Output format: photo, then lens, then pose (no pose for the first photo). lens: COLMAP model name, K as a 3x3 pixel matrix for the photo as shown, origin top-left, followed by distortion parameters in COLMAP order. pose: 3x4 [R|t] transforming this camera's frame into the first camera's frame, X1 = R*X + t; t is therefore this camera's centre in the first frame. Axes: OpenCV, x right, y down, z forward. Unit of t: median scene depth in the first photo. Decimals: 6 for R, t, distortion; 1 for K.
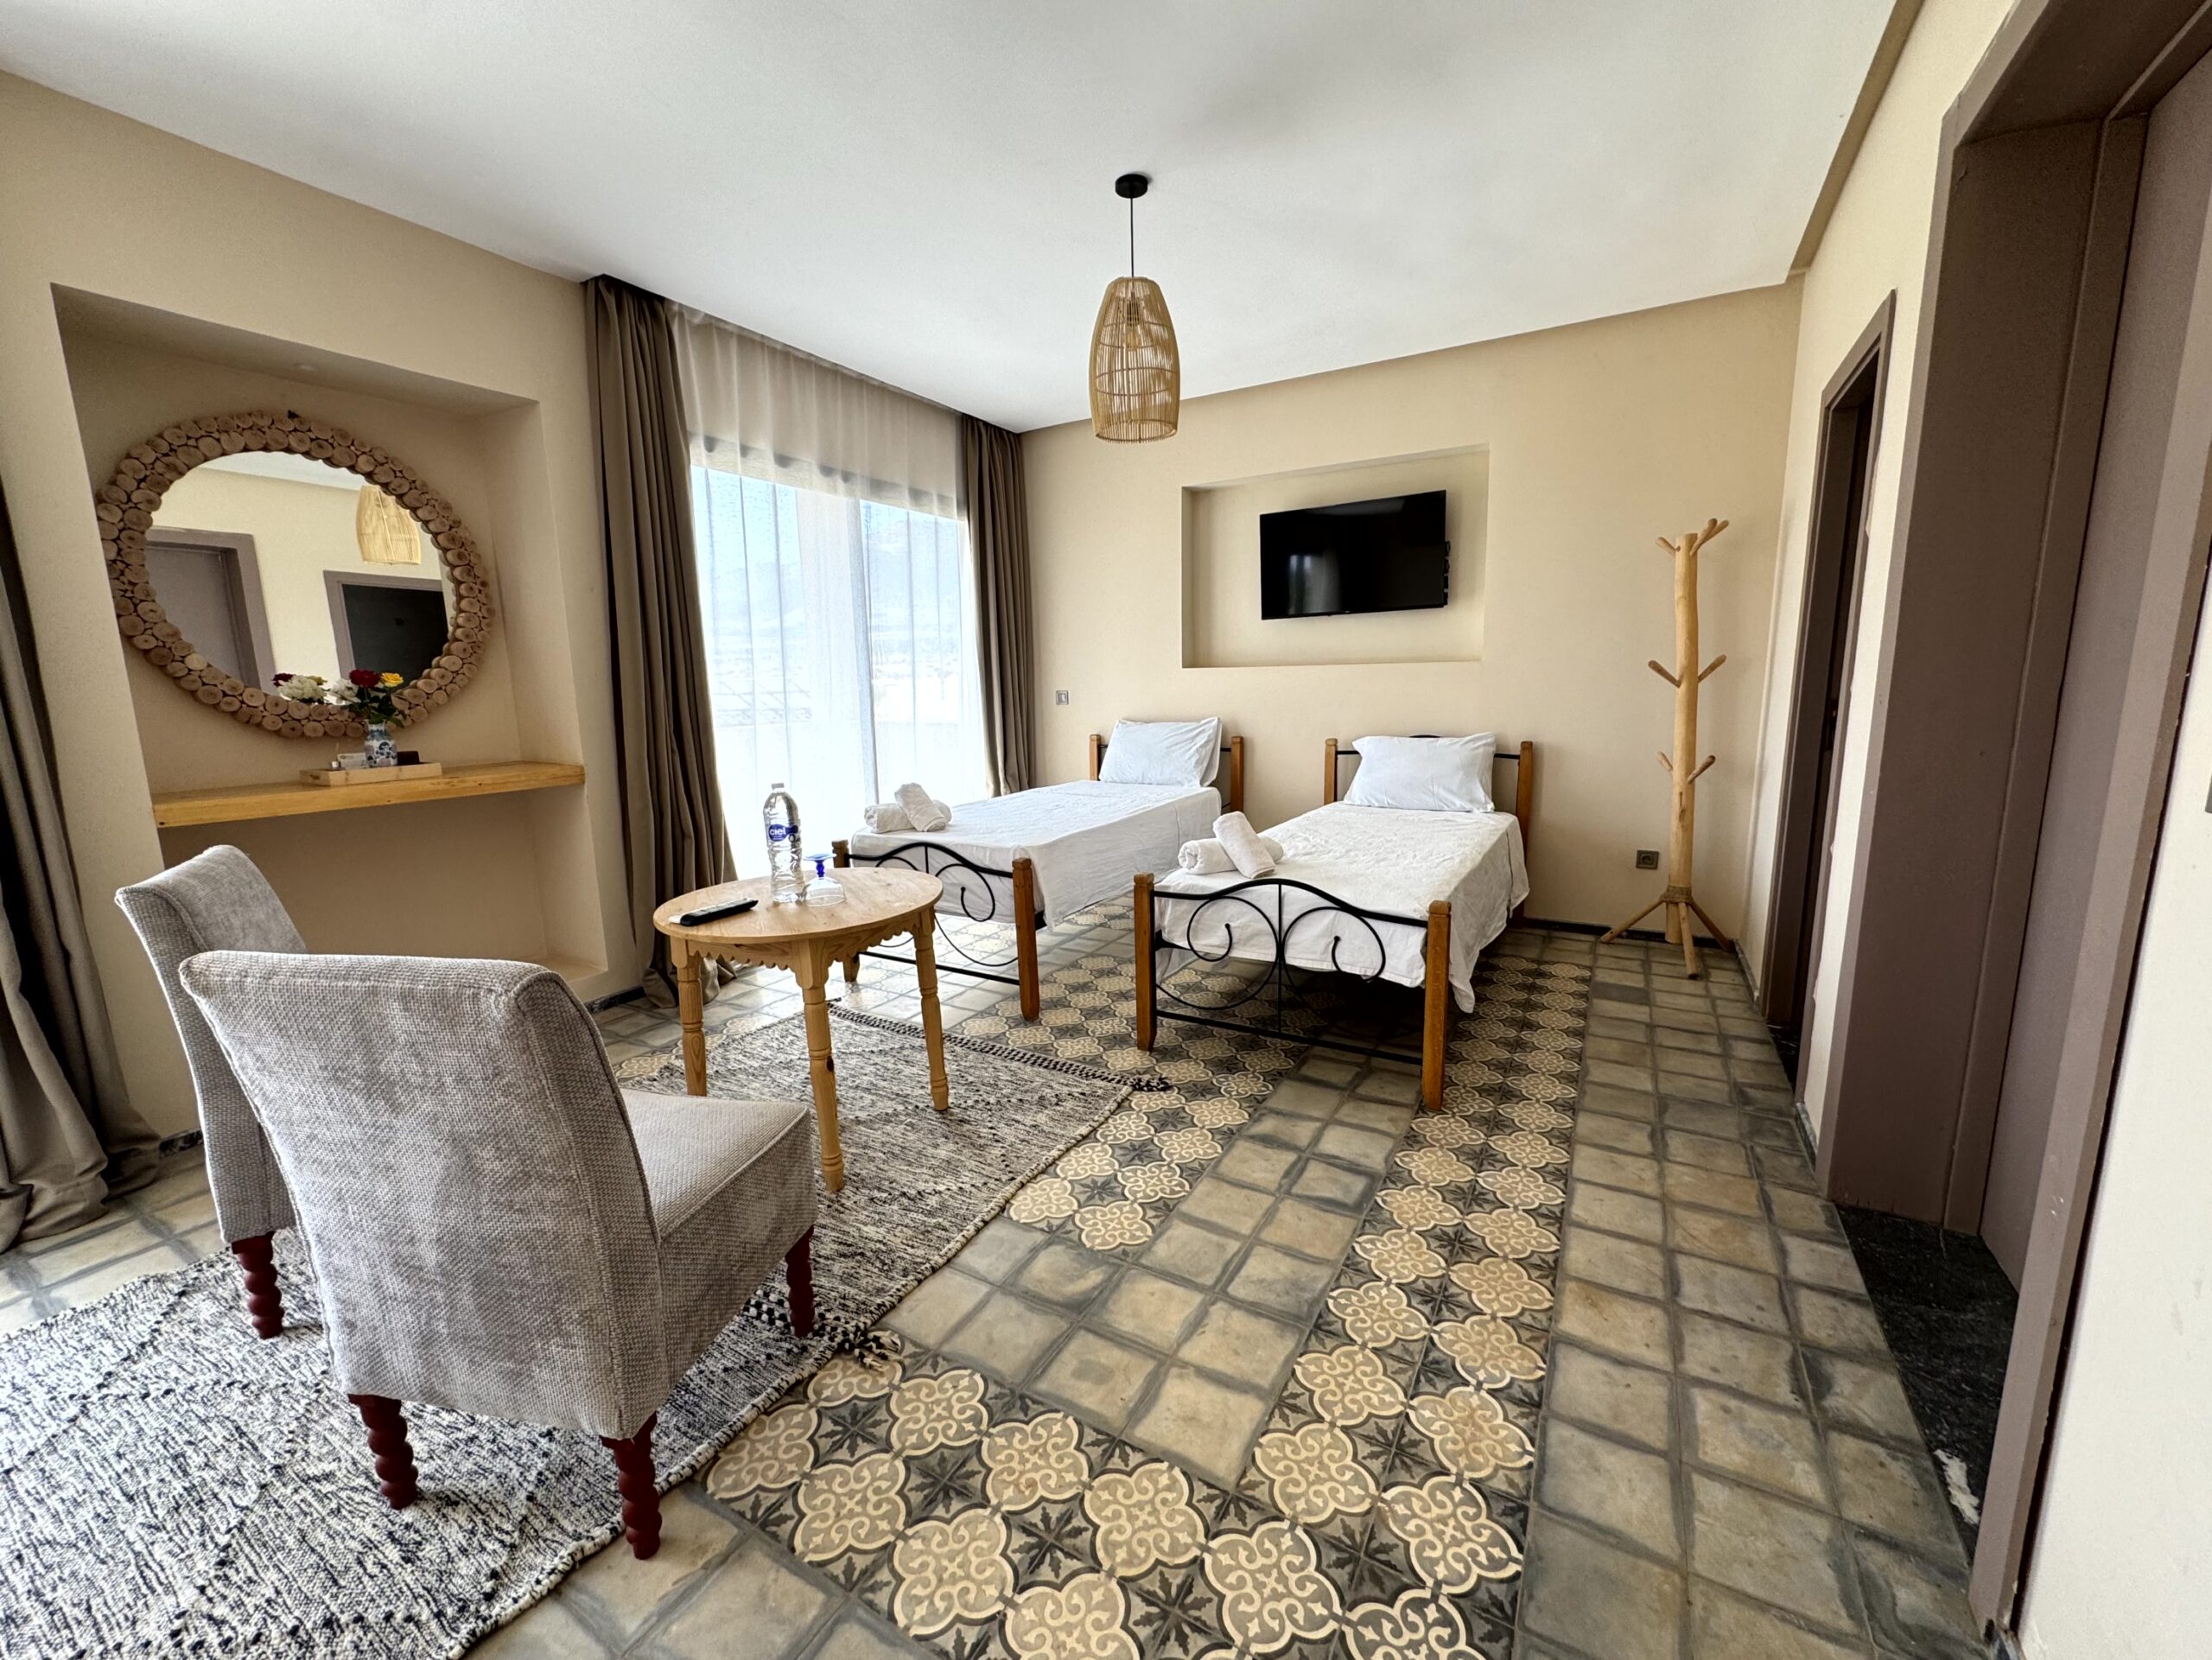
lens RADIAL K [[878.3, 0, 1107.8], [0, 878.3, 828.0], [0, 0, 1]] dist [-0.002780, 0.000456]
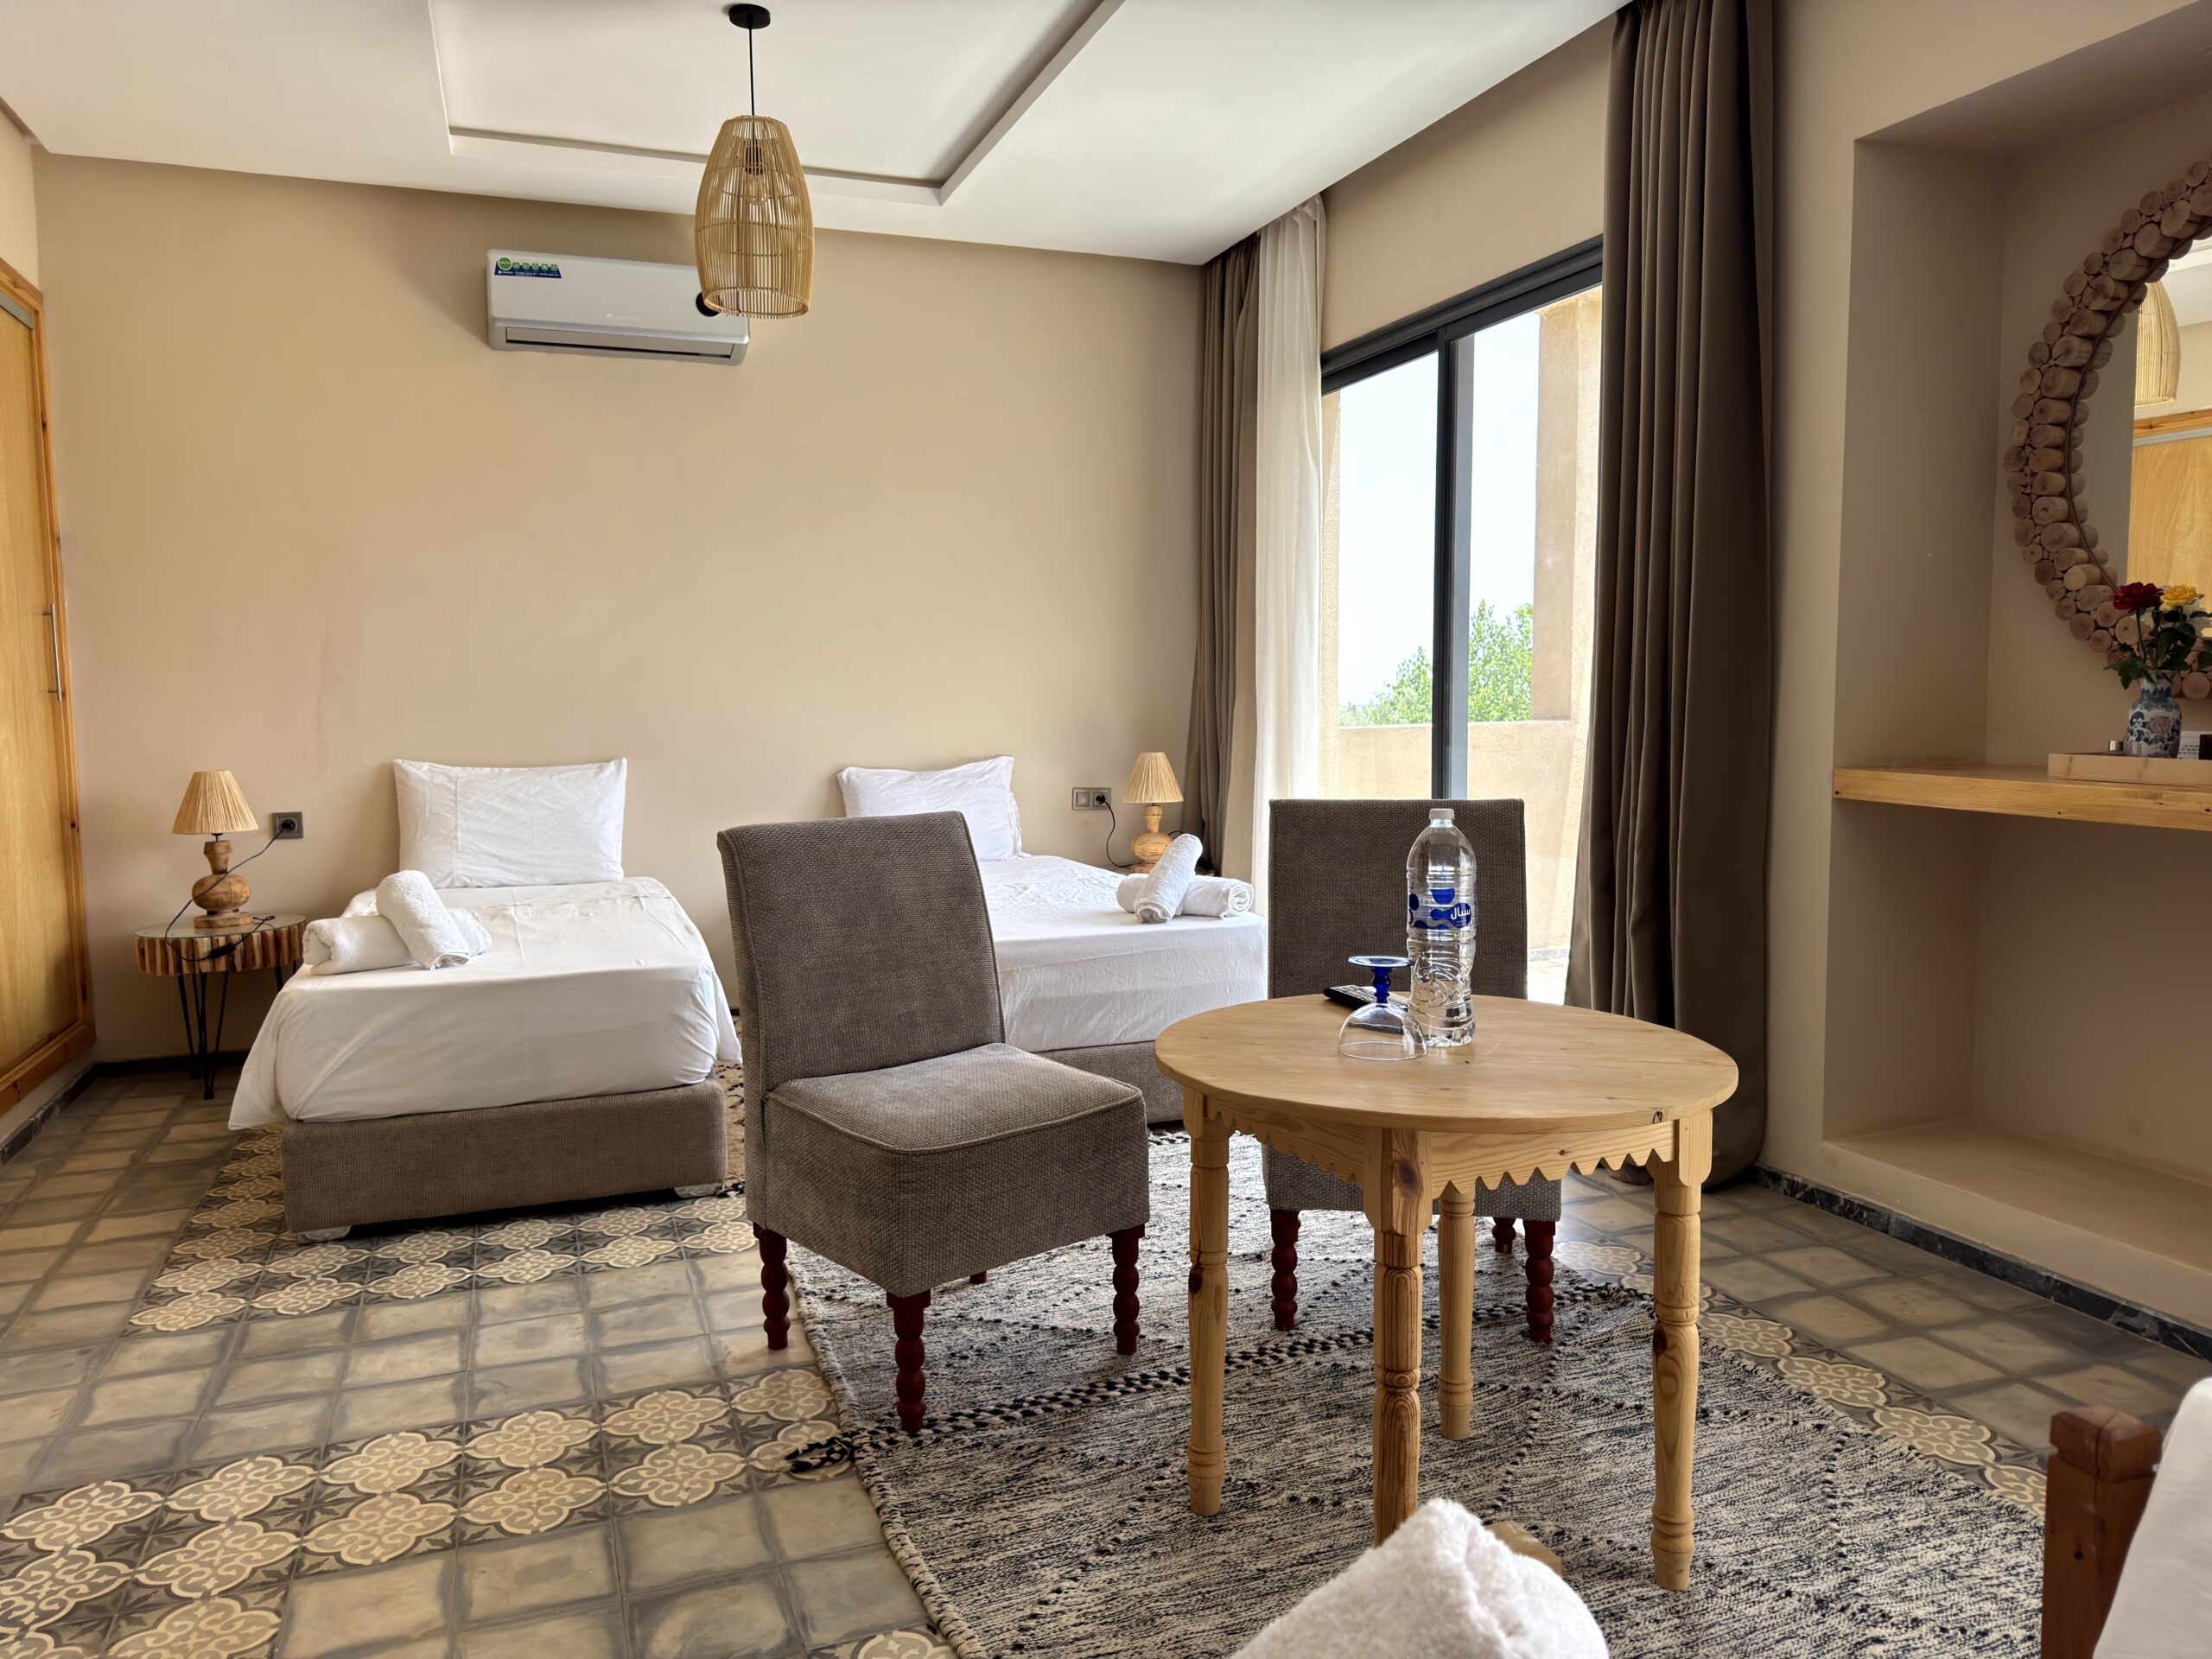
lens RADIAL K [[1561.2, 0, 1107.6], [0, 1561.2, 835.7], [0, 0, 1]] dist [0.034634, -0.040162]
pose [[-0.627163, 0.102034, -0.772176, 0.342017], [-0.106135, 0.970940, 0.214502, -0.161607], [0.771623, 0.216483, -0.598108, 1.081720]]
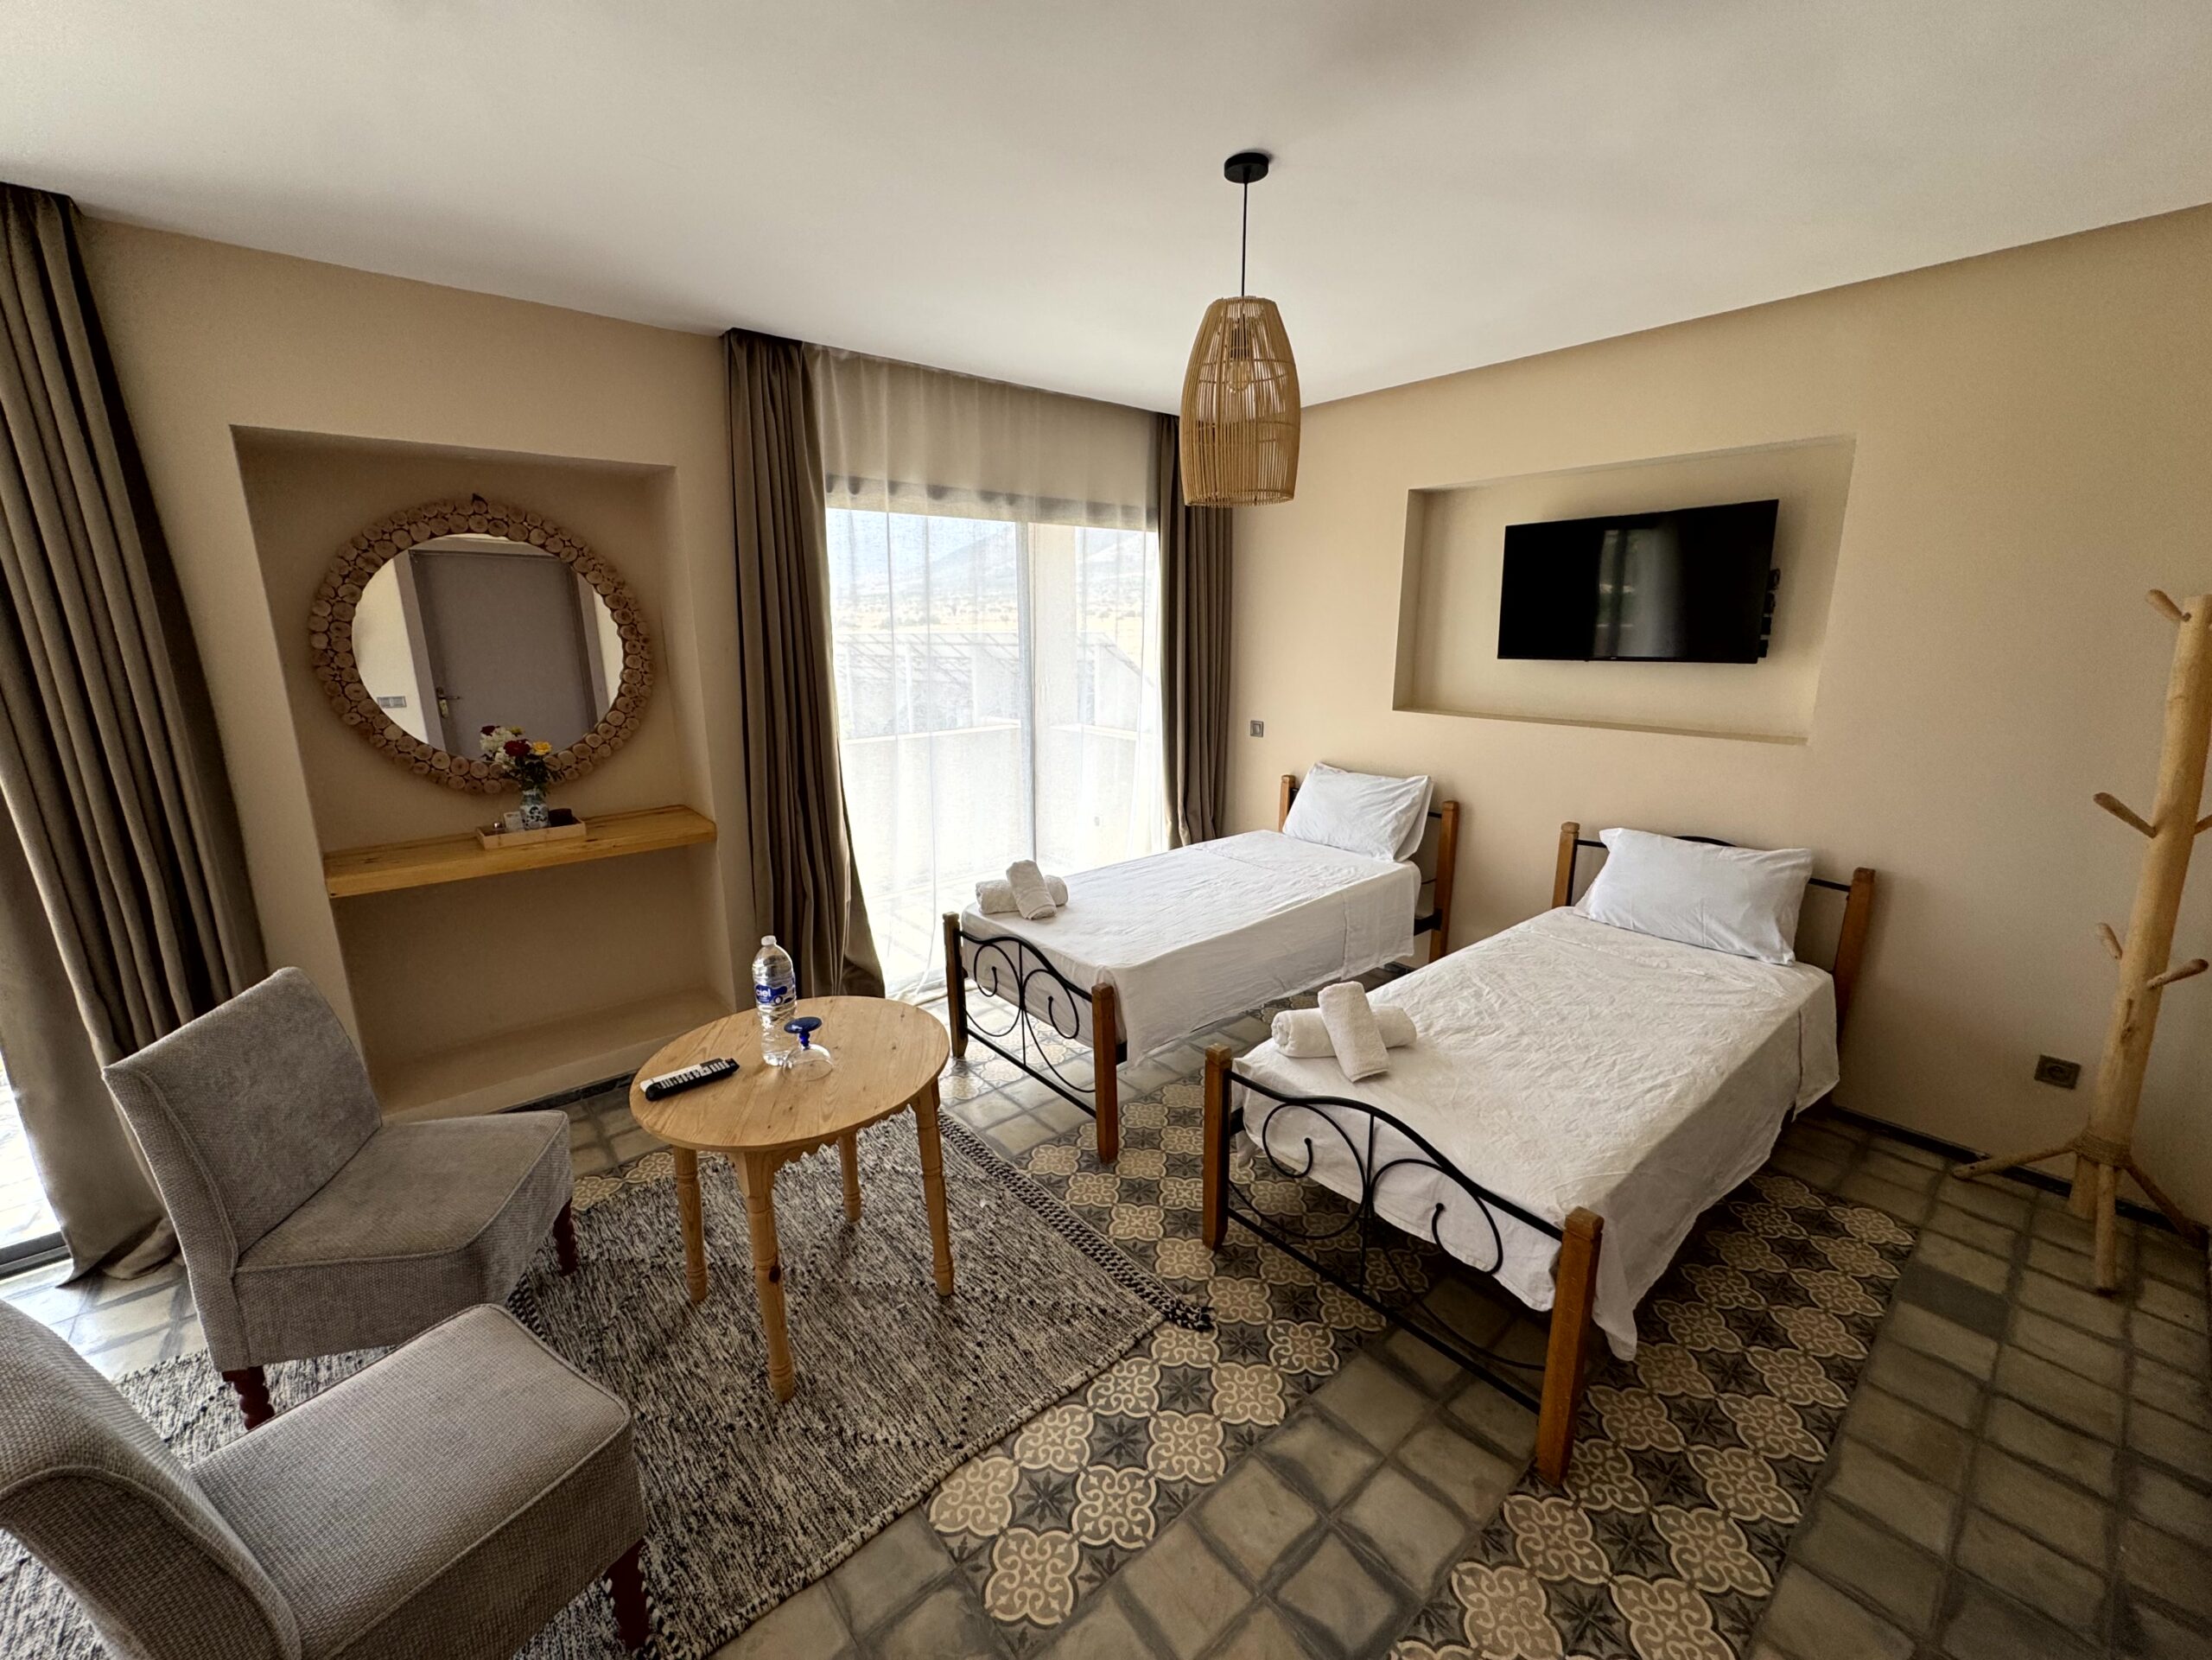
lens RADIAL K [[878.3, 0, 1109.2], [0, 878.3, 826.6], [0, 0, 1]] dist [-0.002780, 0.000456]
pose [[0.942926, 0.091263, -0.320253, 0.182563], [-0.069008, 0.994388, 0.080190, -0.203780], [0.325774, -0.053513, 0.943932, 0.207555]]
